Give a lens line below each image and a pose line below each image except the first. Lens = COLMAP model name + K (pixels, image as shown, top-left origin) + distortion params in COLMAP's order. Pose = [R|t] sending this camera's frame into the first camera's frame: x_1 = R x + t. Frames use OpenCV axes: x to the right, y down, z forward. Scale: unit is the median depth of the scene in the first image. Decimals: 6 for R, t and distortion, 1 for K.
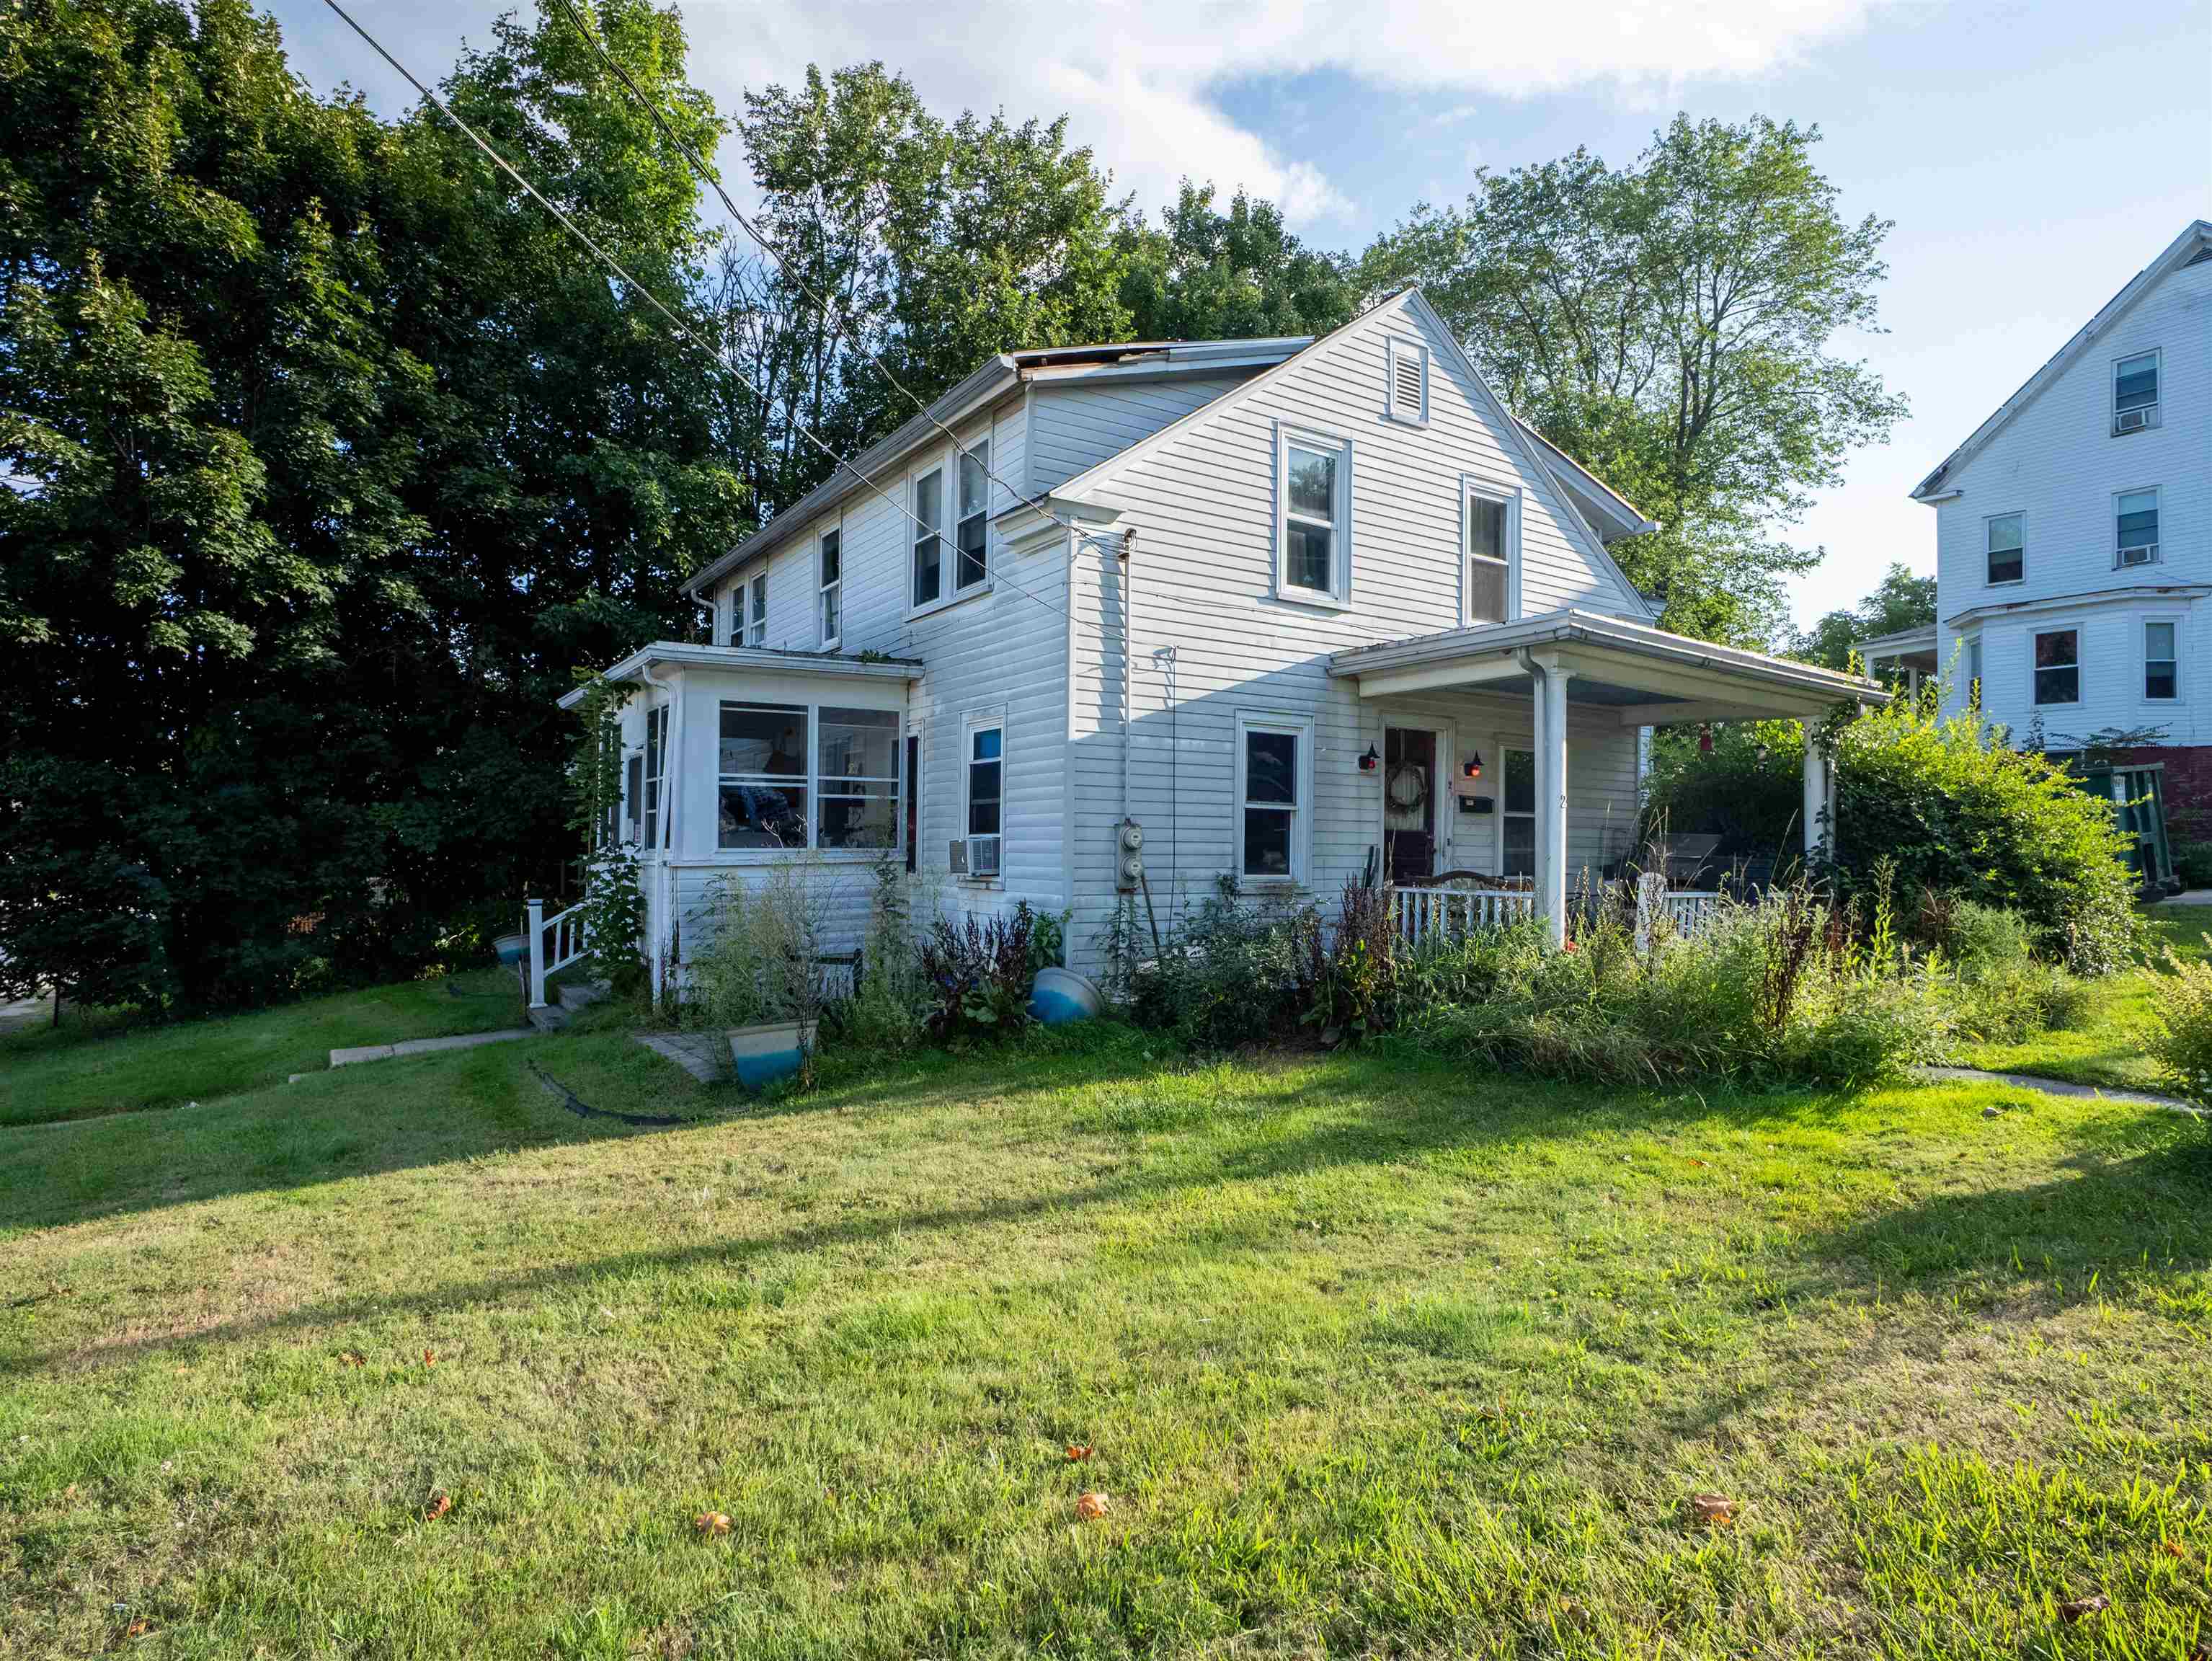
lens RADIAL K [[1164.4, 0, 1106.0], [0, 1164.4, 830.5], [0, 0, 1]] dist [-0.009816, 0.000529]
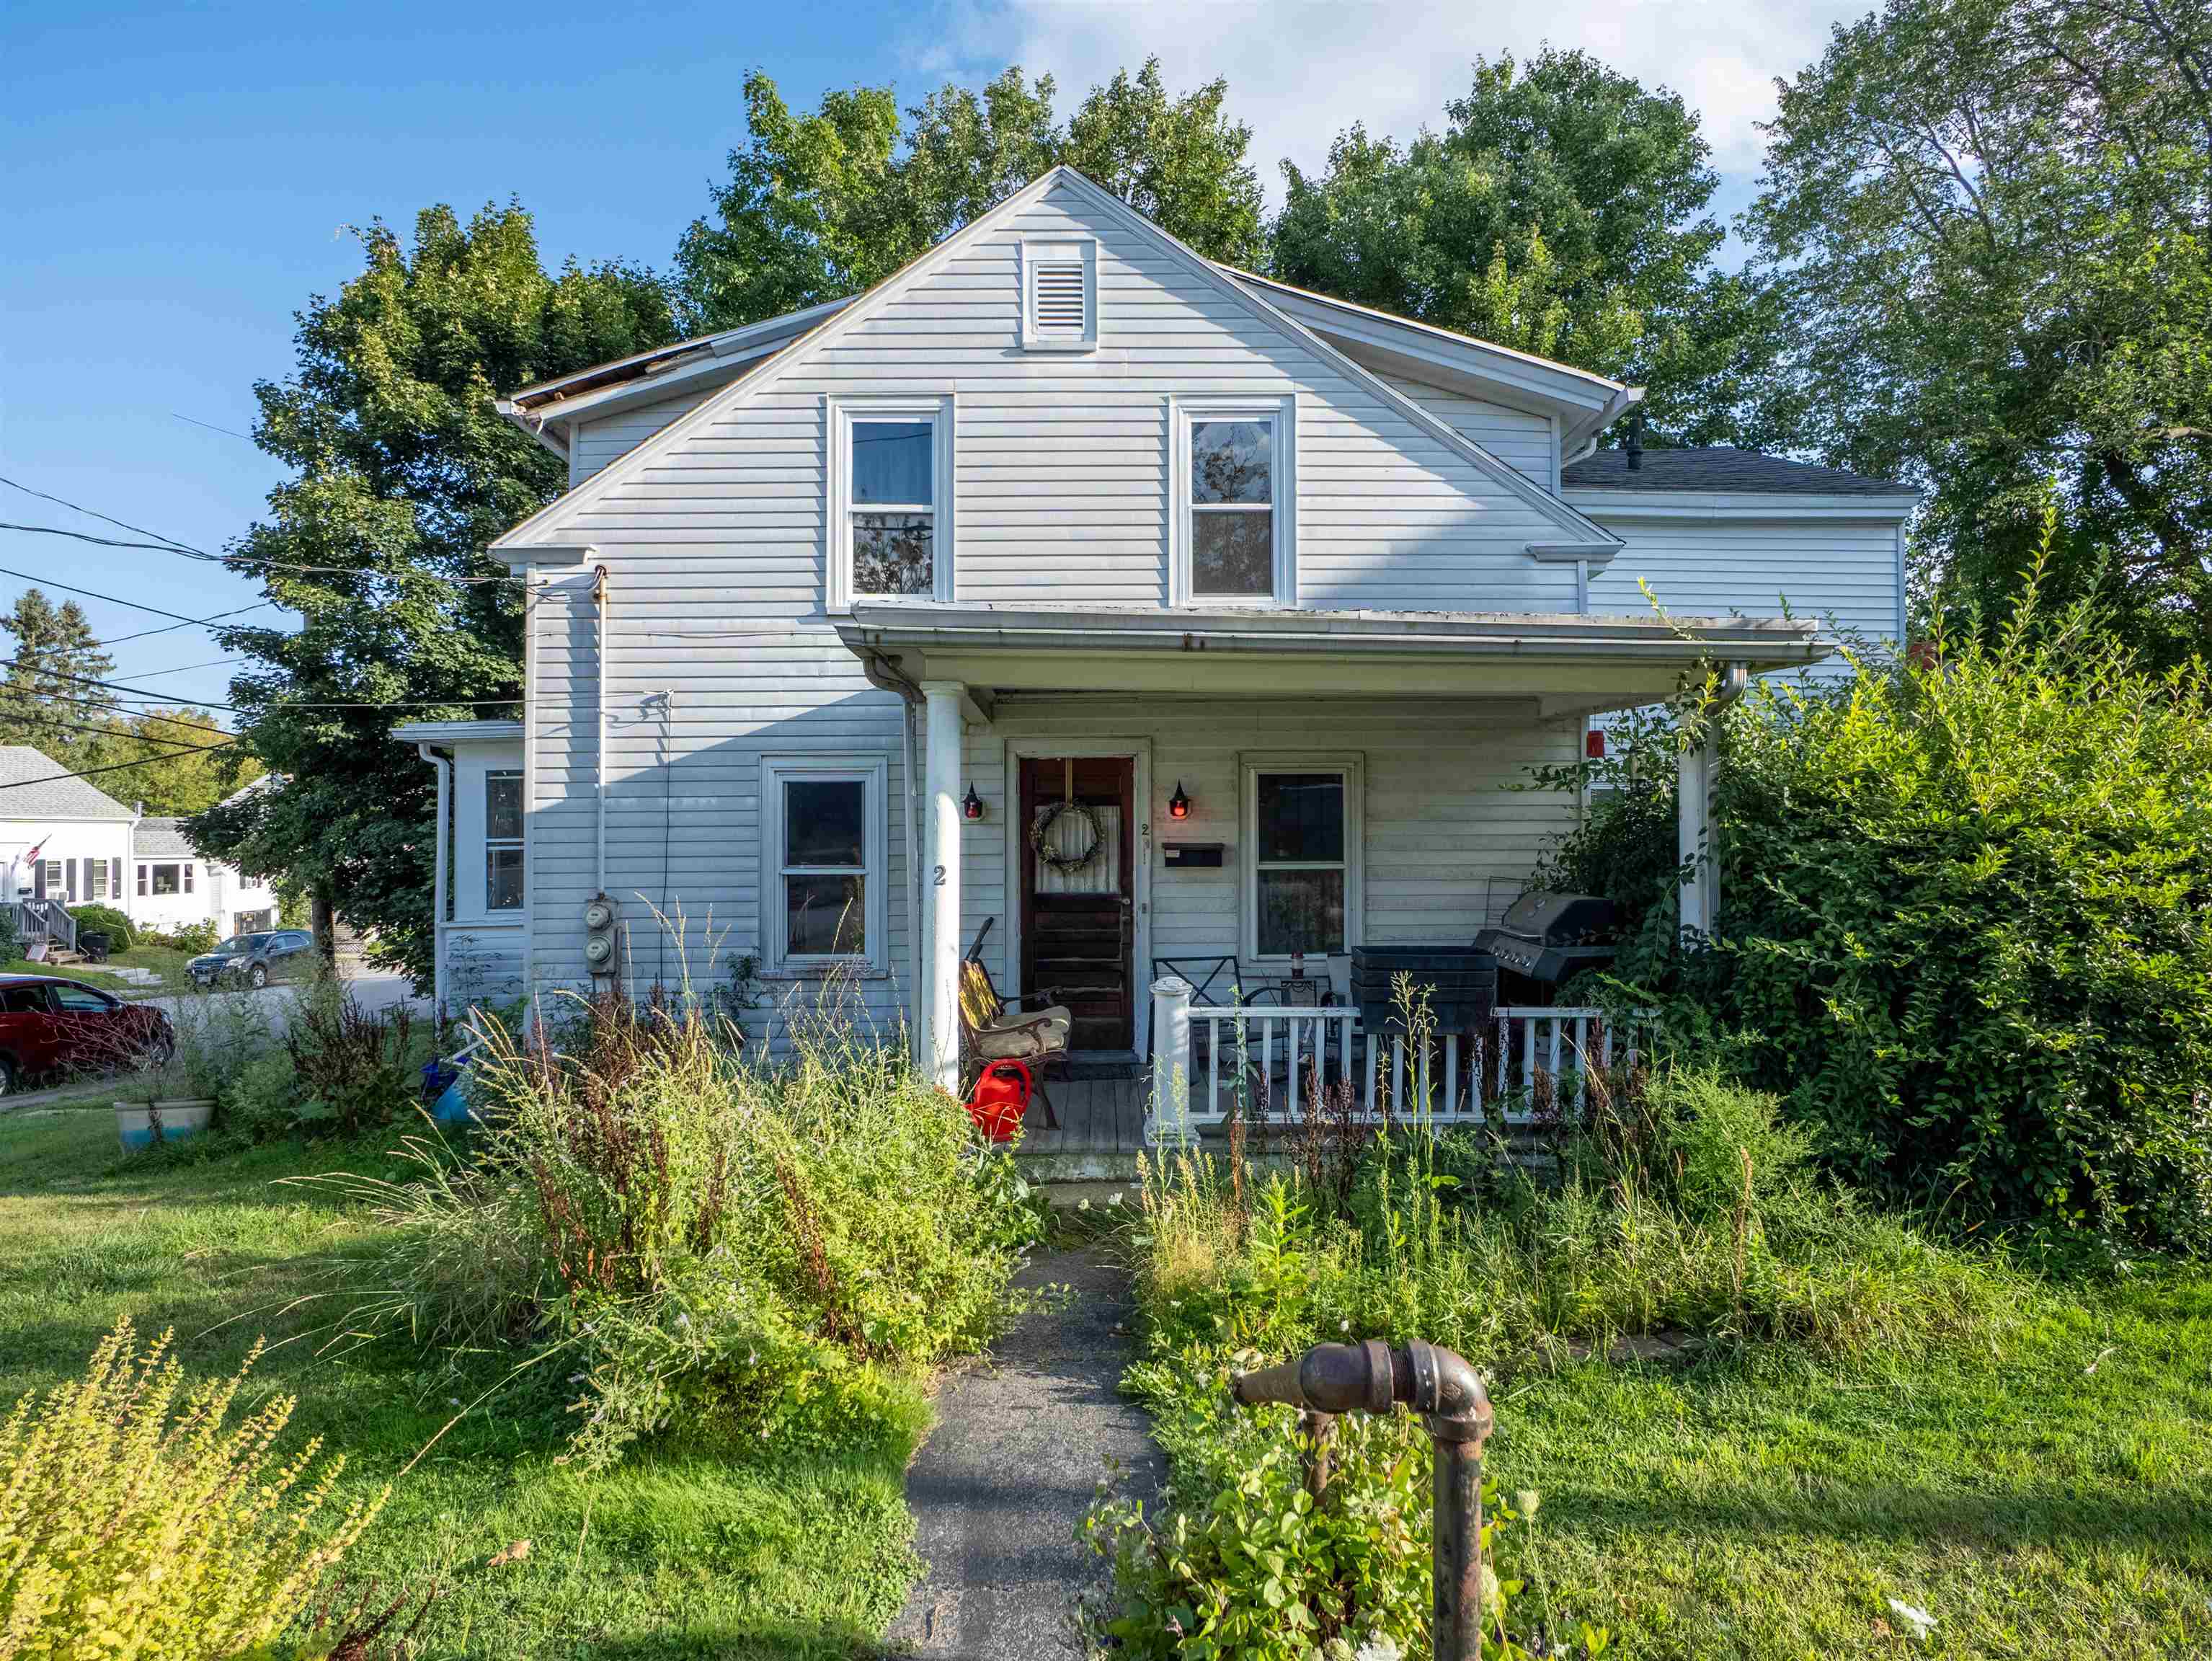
lens RADIAL K [[1164.4, 0, 1106.0], [0, 1164.4, 830.5], [0, 0, 1]] dist [-0.009816, 0.000529]
pose [[0.845717, -0.022510, -0.533156, 0.705625], [0.025456, 0.999674, -0.001827, -0.040011], [0.533024, -0.012027, 0.846015, 0.394979]]
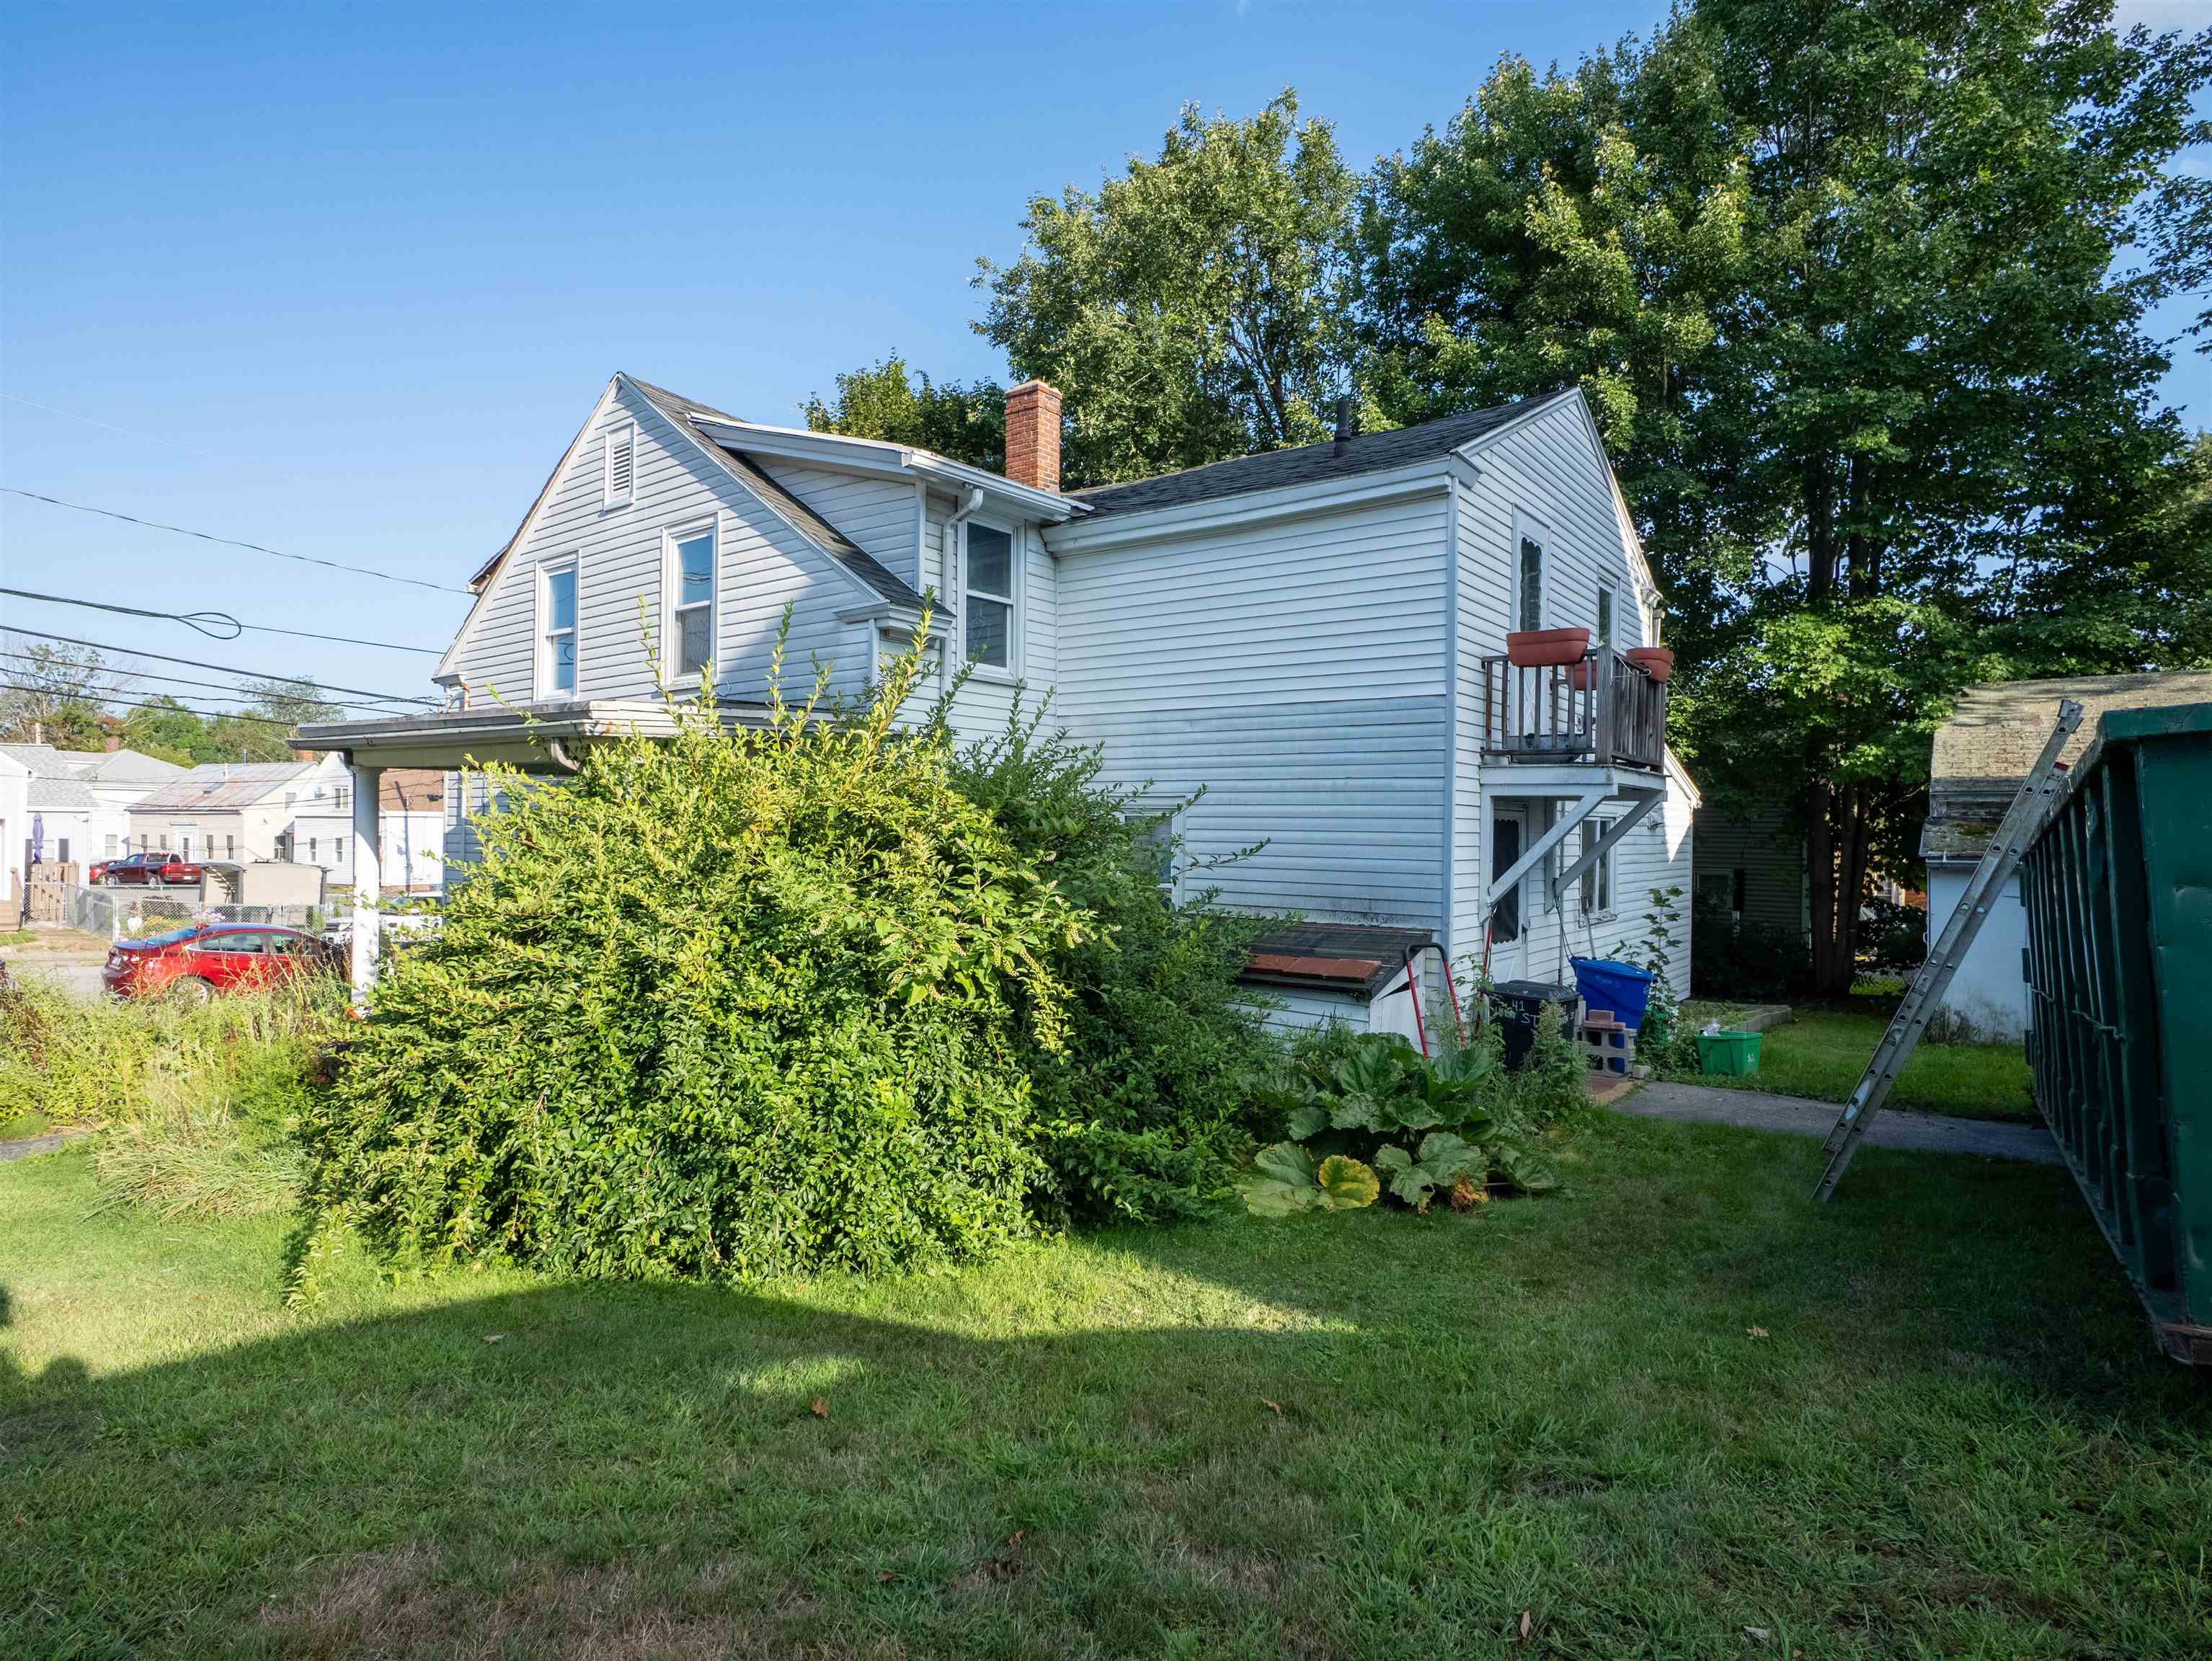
lens RADIAL K [[1164.4, 0, 1106.0], [0, 1164.4, 830.5], [0, 0, 1]] dist [-0.009816, 0.000529]
pose [[0.332388, -0.005208, -0.943128, 1.456248], [0.005749, 0.999977, -0.003496, -0.051933], [0.943125, -0.004260, 0.332411, 1.109019]]
